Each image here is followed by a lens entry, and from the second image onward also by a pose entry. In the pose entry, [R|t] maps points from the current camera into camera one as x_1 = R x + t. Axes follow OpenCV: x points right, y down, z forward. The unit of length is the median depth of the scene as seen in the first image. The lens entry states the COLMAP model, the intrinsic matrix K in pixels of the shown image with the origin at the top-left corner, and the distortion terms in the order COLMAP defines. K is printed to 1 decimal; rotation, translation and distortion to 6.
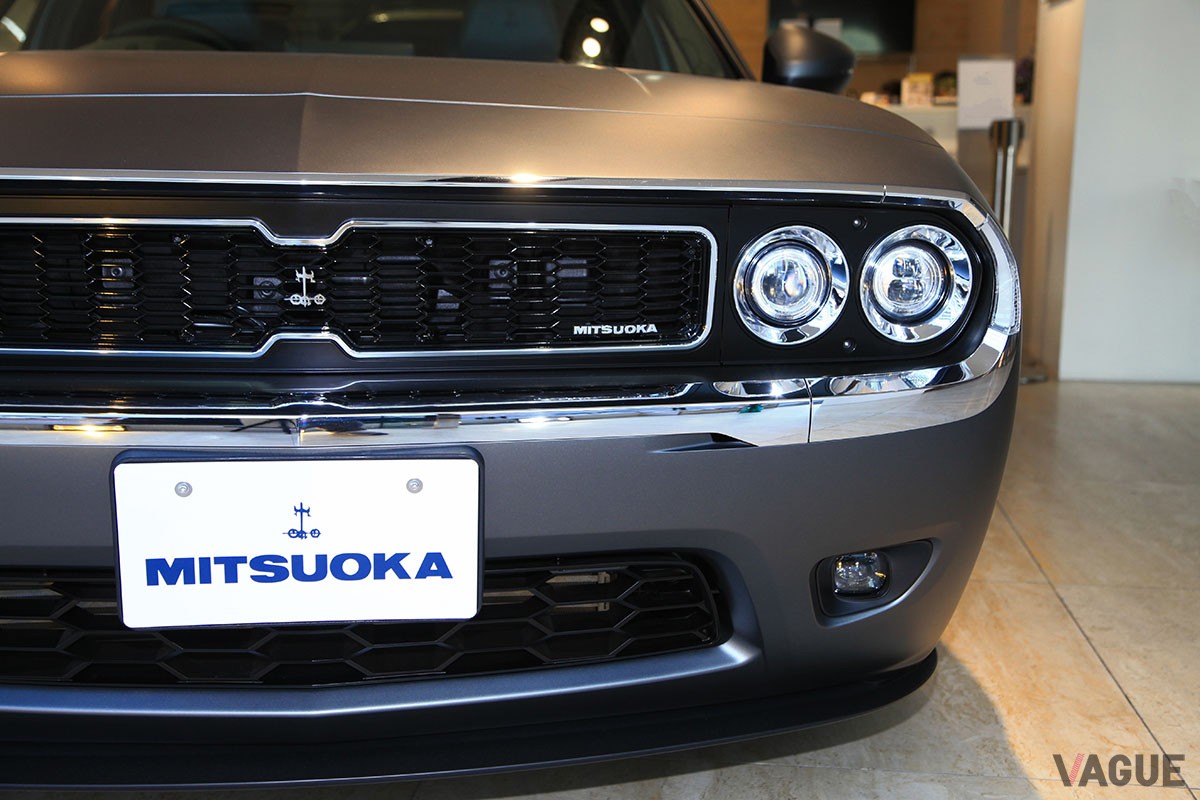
lens RADIAL K [[1646.0, 0, 600.0], [0, 1646.0, 400.0], [0, 0, 1]] dist [0.132673, 0.022150]
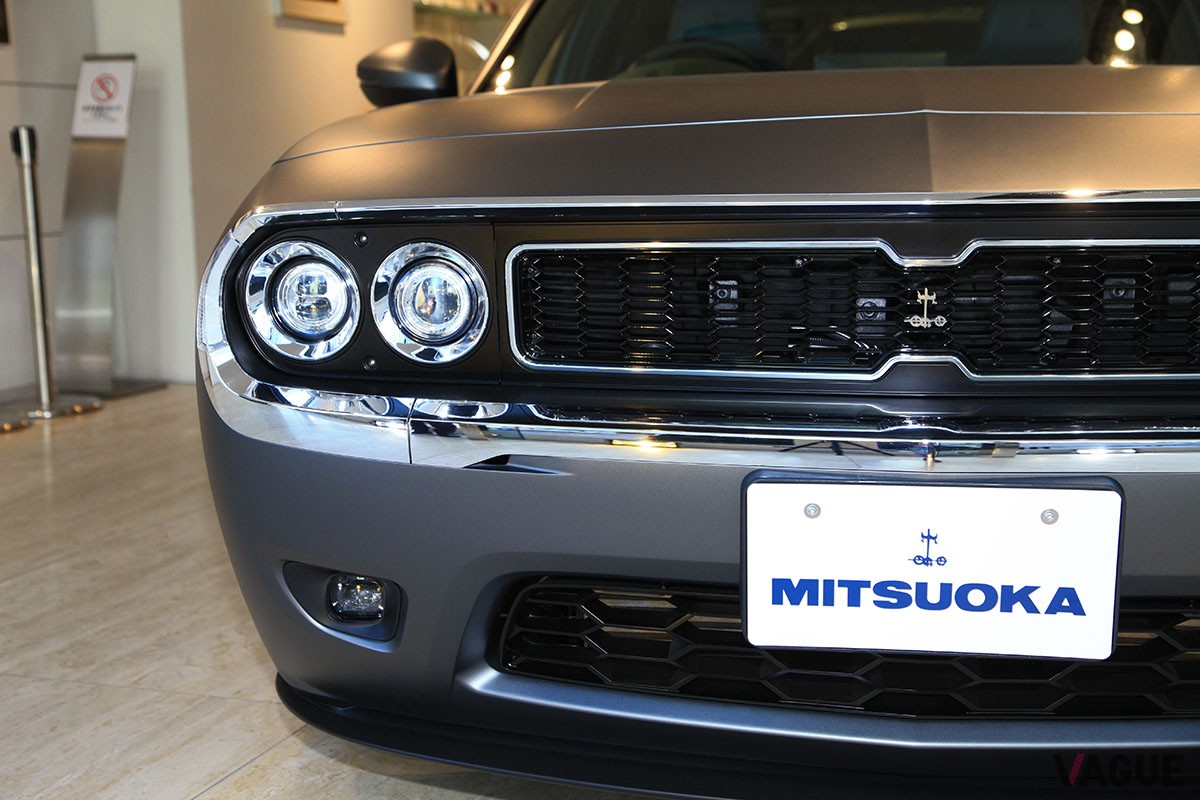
lens RADIAL K [[1693.1, 0, 600.0], [0, 1693.1, 400.0], [0, 0, 1]] dist [0.153219, -0.046283]
pose [[0.968541, 0.017946, -0.248206, -0.117645], [-0.020560, 0.999757, -0.007945, -0.002227], [0.248004, 0.012798, 0.968675, -0.025751]]
